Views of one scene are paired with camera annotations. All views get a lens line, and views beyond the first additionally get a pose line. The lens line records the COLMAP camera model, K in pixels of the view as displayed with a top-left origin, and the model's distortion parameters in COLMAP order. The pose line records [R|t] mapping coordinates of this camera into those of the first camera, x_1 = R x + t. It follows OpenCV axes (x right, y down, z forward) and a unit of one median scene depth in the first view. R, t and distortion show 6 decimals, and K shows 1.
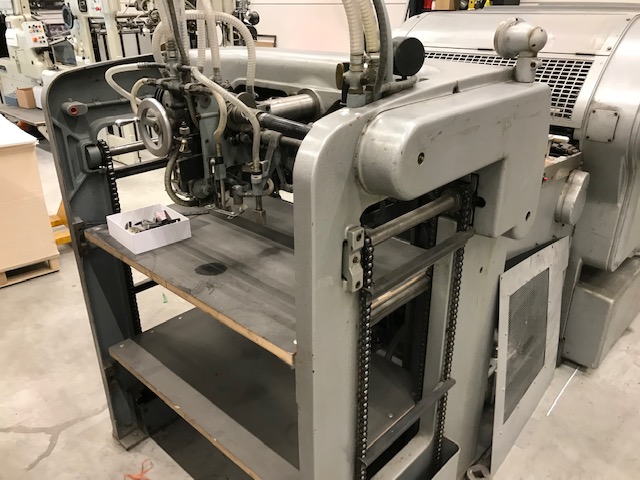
lens RADIAL K [[526.2, 0, 320.0], [0, 526.2, 240.0], [0, 0, 1]] dist [0.009298, 0.001931]
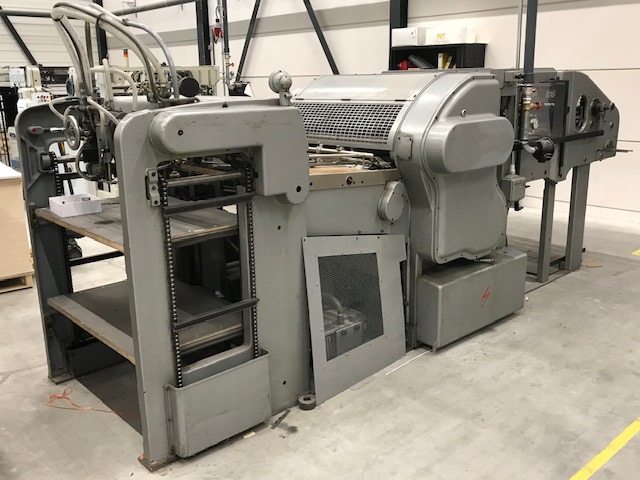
lens RADIAL K [[612.8, 0, 320.0], [0, 612.8, 240.0], [0, 0, 1]] dist [0.010711, -0.013500]
pose [[0.997515, 0.010672, -0.069644, 0.434937], [-0.022127, 0.985903, -0.165849, 0.304851], [0.066892, 0.166978, 0.983689, -0.584794]]
